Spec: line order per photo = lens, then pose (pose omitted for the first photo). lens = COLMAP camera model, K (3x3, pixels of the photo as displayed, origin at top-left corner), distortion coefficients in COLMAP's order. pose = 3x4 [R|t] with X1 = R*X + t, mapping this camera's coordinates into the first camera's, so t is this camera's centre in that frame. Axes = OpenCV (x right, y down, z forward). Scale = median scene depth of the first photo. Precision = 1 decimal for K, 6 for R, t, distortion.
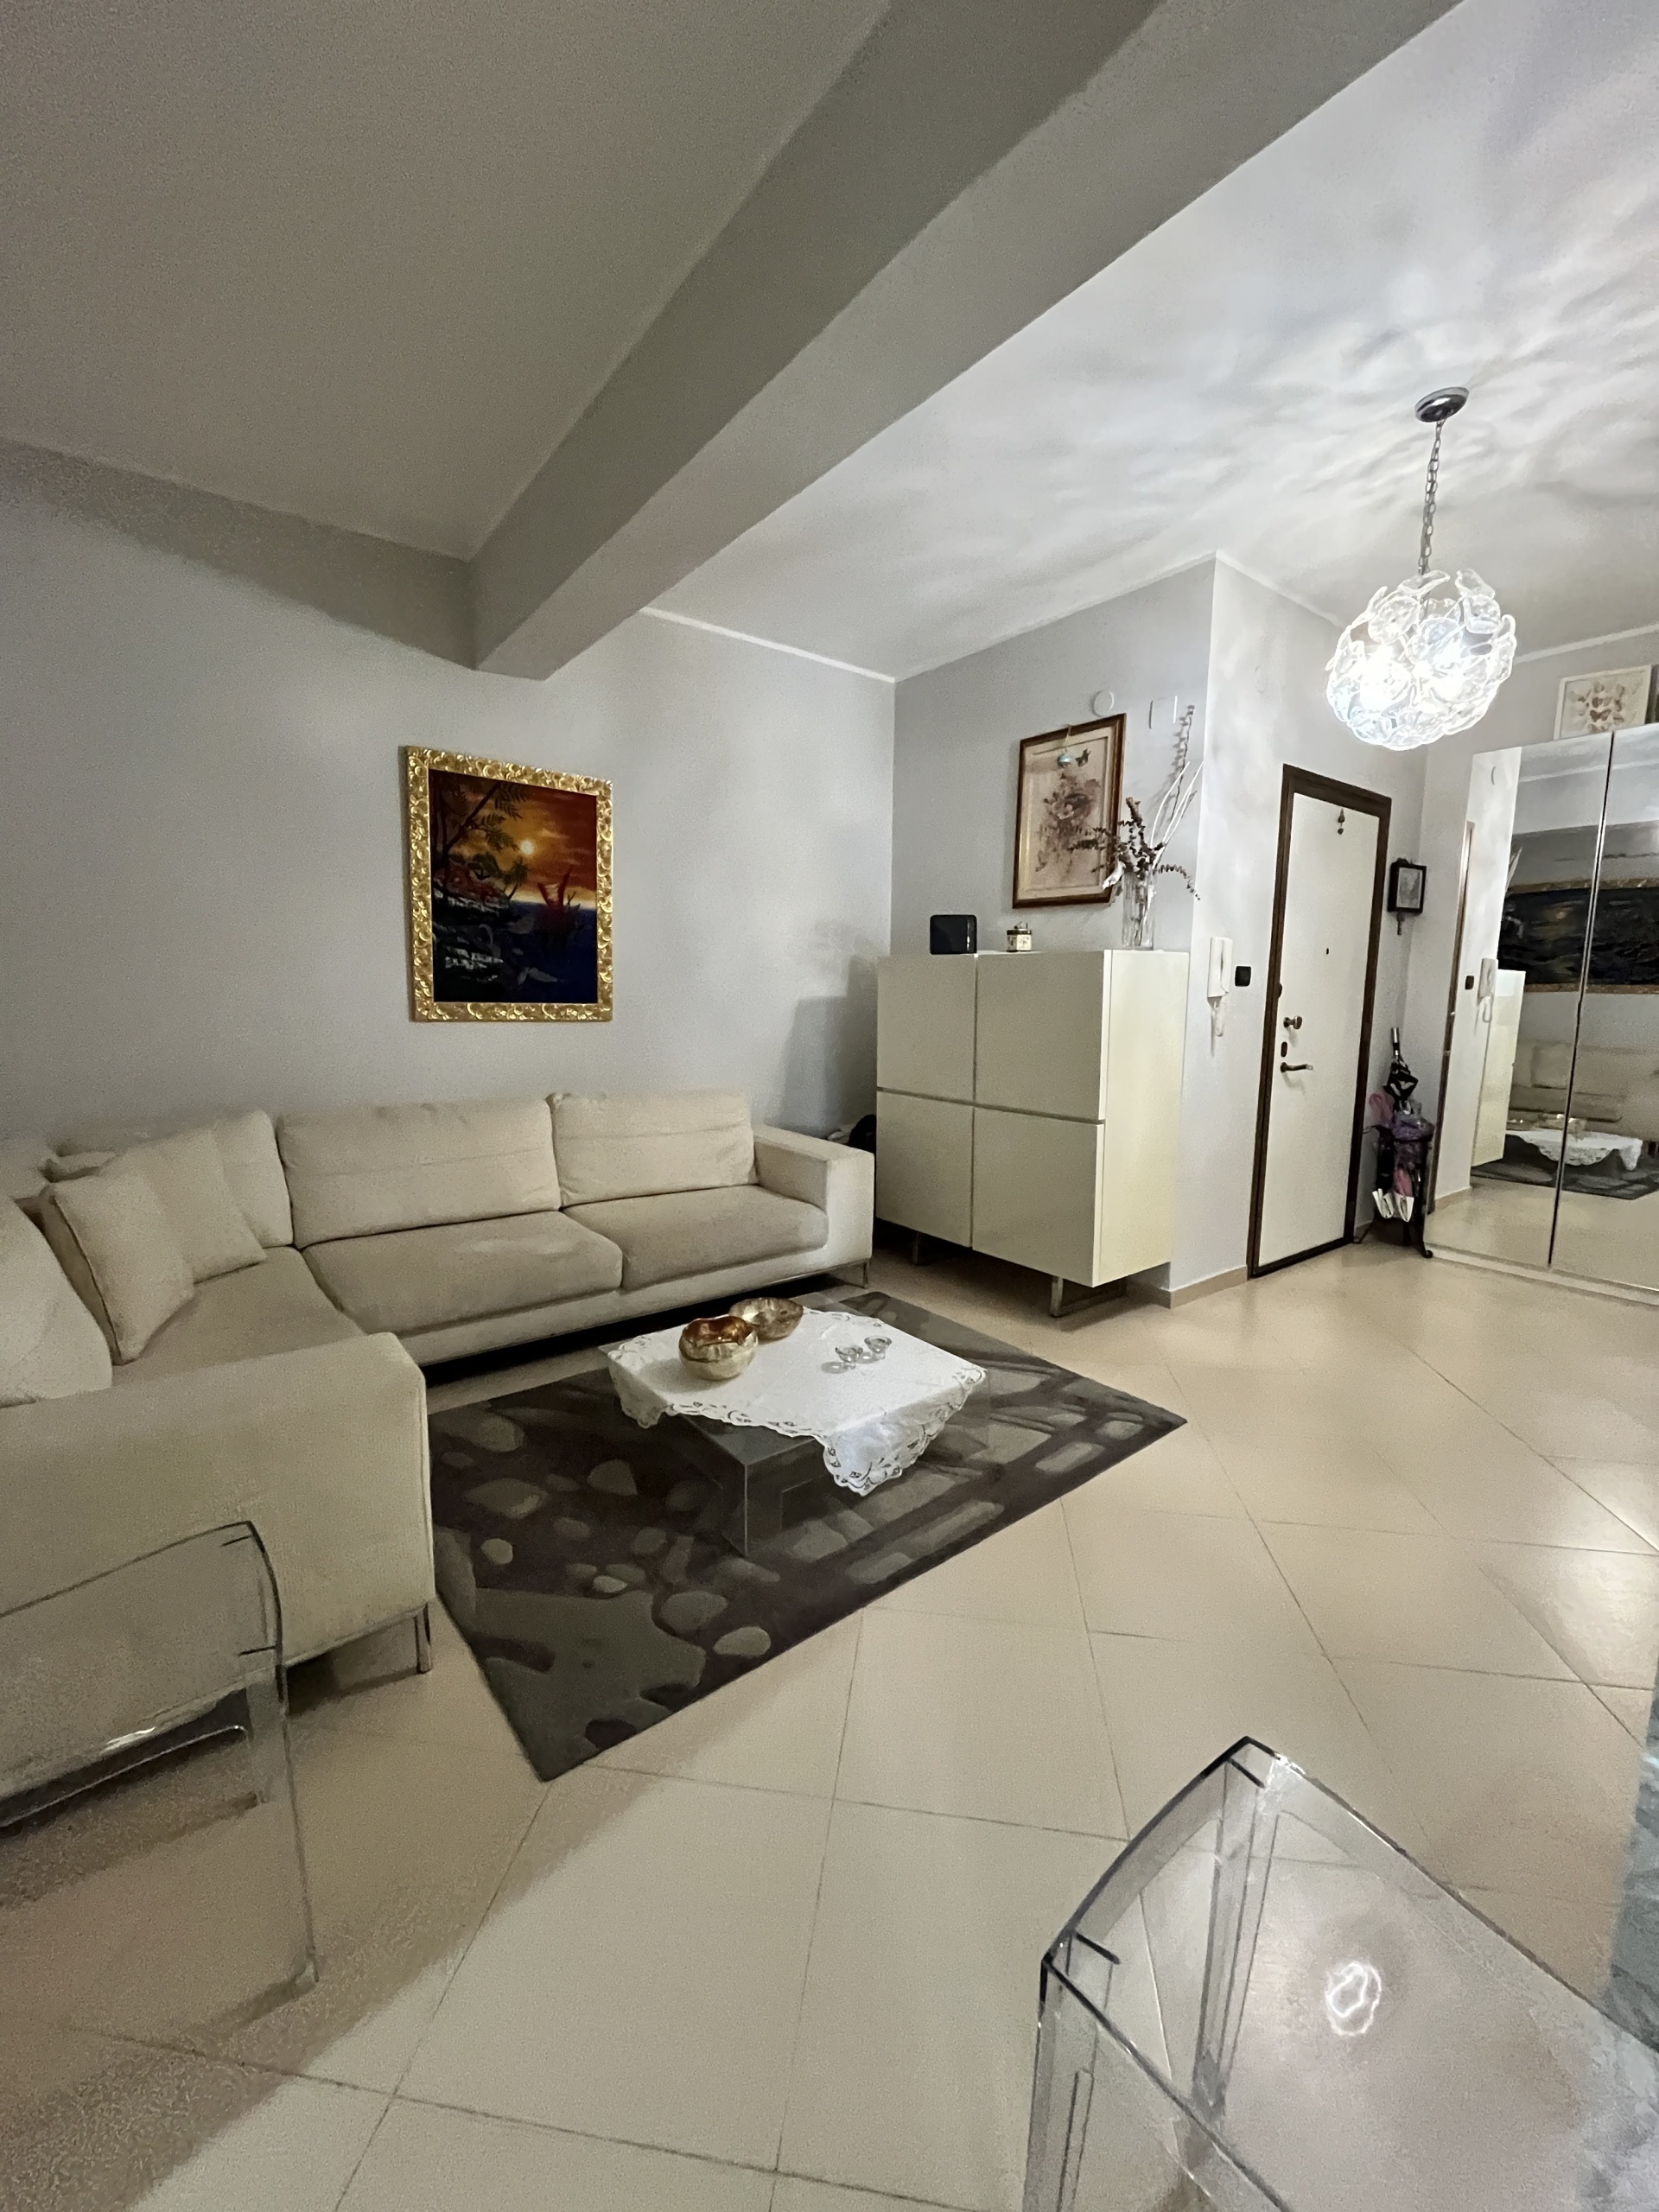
lens RADIAL K [[890.6, 0, 829.0], [0, 890.6, 1098.1], [0, 0, 1]] dist [-0.003545, -0.000223]
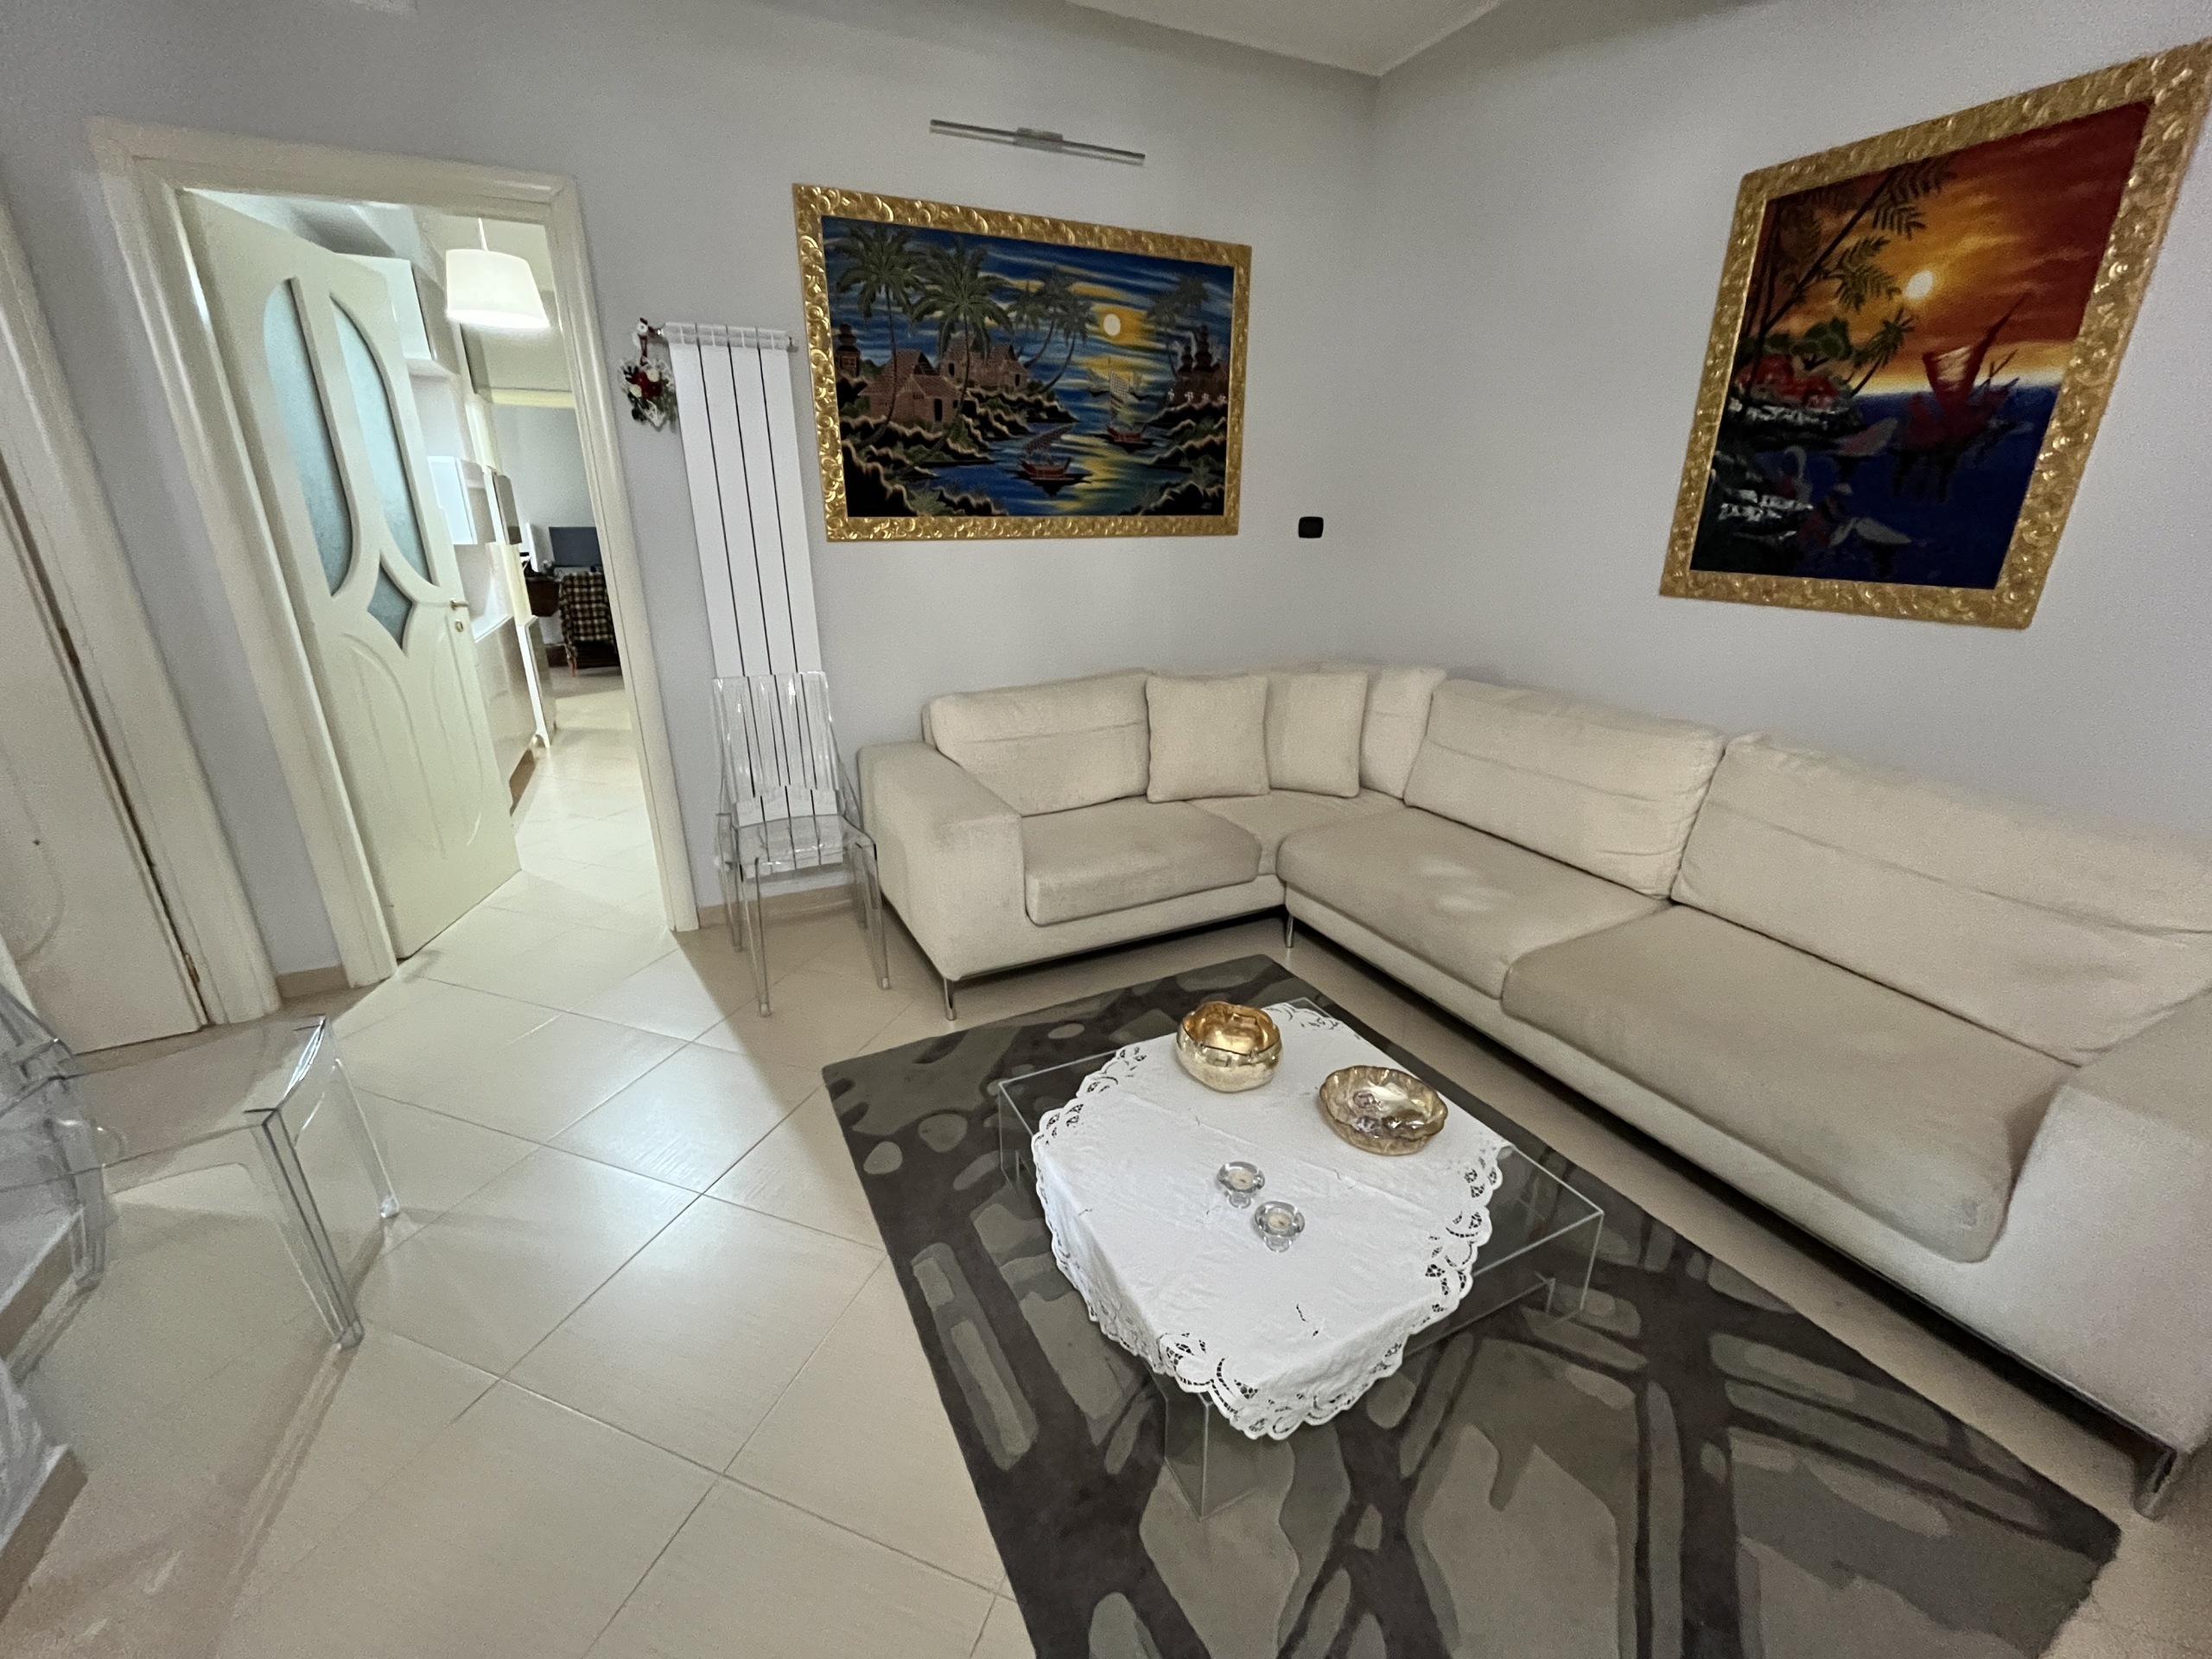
lens RADIAL K [[892.8, 0, 1096.1], [0, 892.8, 830.6], [0, 0, 1]] dist [-0.002844, -0.000187]
pose [[-0.203455, 0.315156, -0.926975, 0.387860], [-0.121934, 0.931251, 0.343372, -0.100930], [0.971462, 0.182890, -0.151039, 0.682287]]
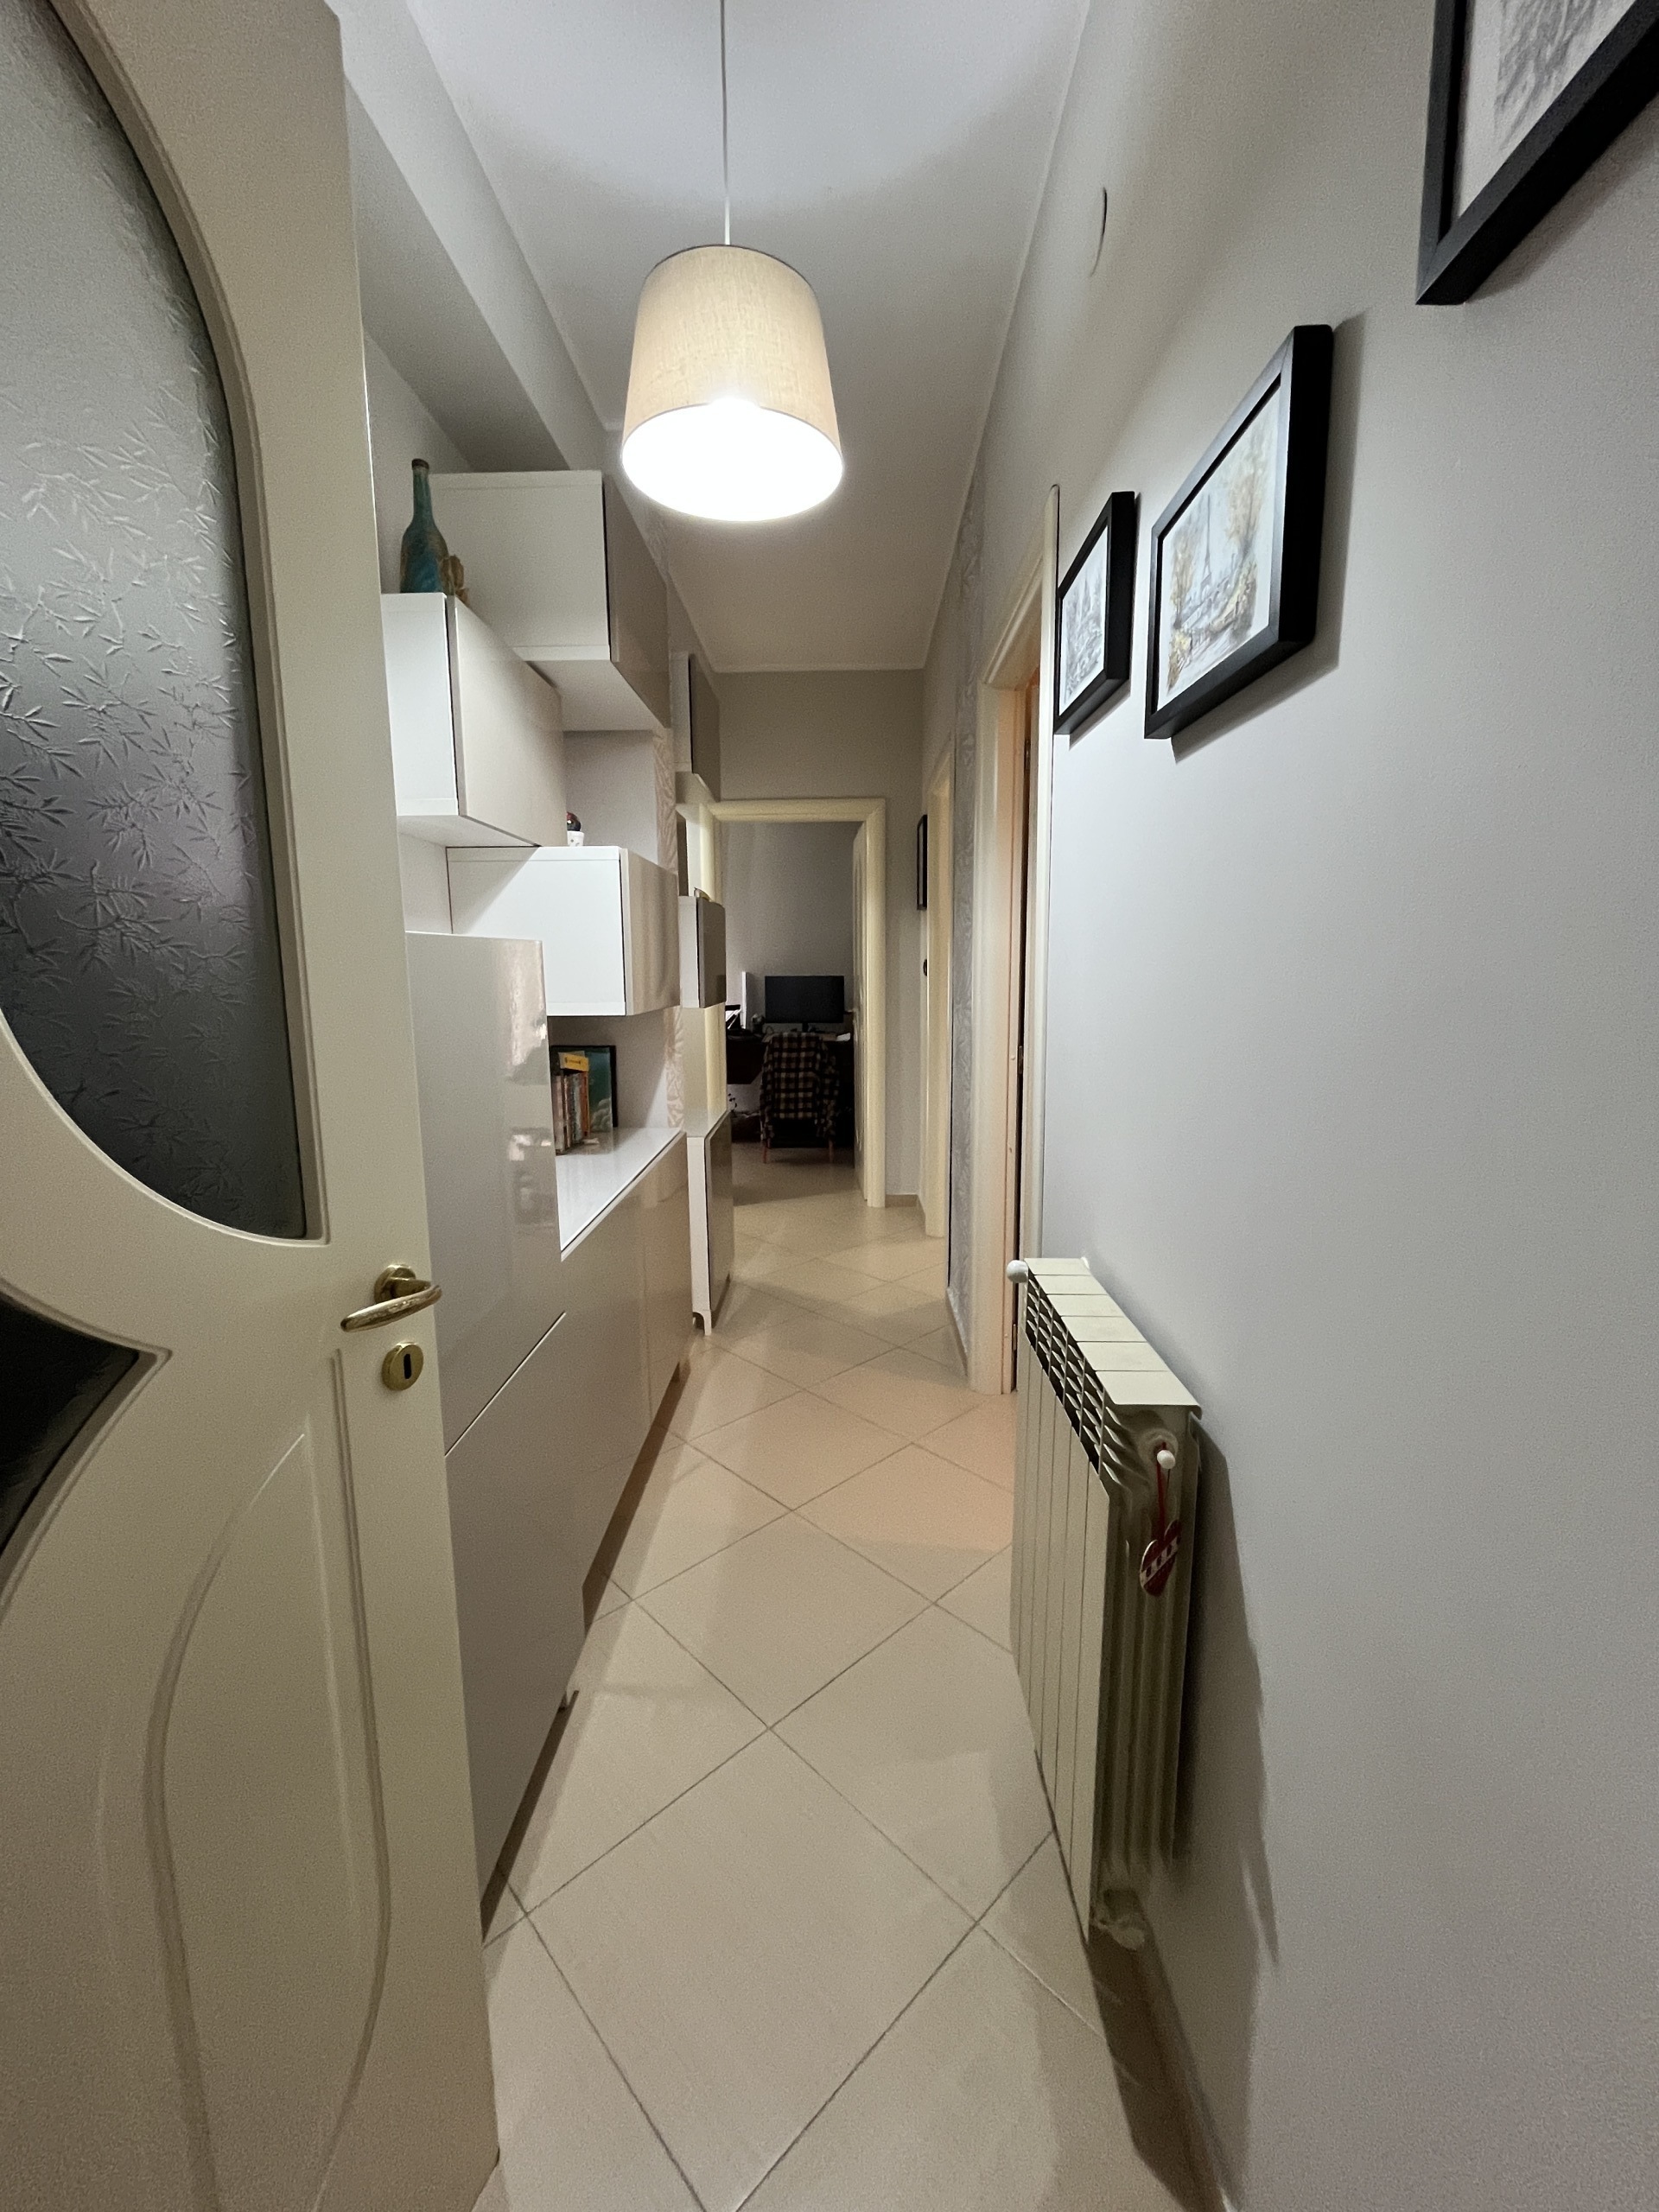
lens RADIAL K [[890.6, 0, 829.0], [0, 890.6, 1098.1], [0, 0, 1]] dist [-0.003545, -0.000223]
pose [[-0.612748, 0.109794, -0.782615, -0.313343], [-0.095241, 0.972825, 0.211048, -0.025031], [0.784519, 0.203856, -0.585639, 0.054855]]
